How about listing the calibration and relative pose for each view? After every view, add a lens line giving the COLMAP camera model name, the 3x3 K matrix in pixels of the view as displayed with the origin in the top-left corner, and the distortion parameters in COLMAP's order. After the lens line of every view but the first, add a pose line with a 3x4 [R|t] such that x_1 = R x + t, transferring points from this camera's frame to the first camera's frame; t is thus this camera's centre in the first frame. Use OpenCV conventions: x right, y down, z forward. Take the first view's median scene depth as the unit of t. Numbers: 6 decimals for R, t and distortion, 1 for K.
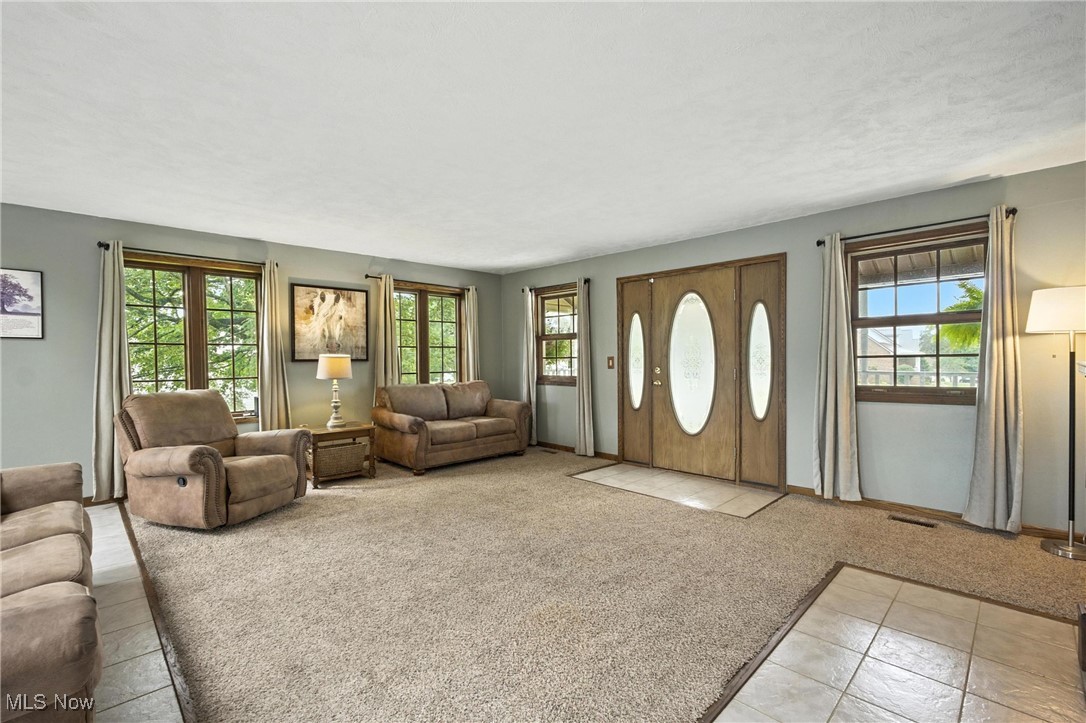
lens RADIAL K [[470.4, 0, 545.4], [0, 470.4, 370.1], [0, 0, 1]] dist [-0.015422, 0.003074]
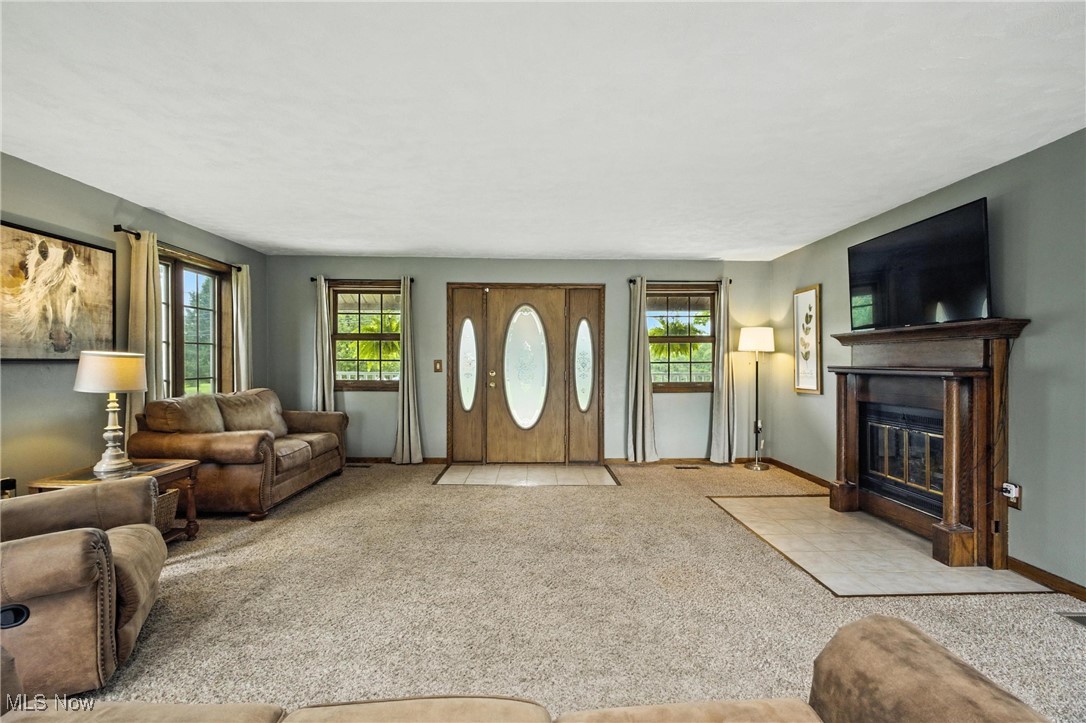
lens RADIAL K [[470.4, 0, 522.4], [0, 470.4, 369.5], [0, 0, 1]] dist [-0.015422, 0.003074]
pose [[0.697441, -0.002955, 0.716637, -0.495361], [0.008610, 0.999954, -0.004257, -0.003038], [-0.716591, 0.009140, 0.697434, 0.194875]]
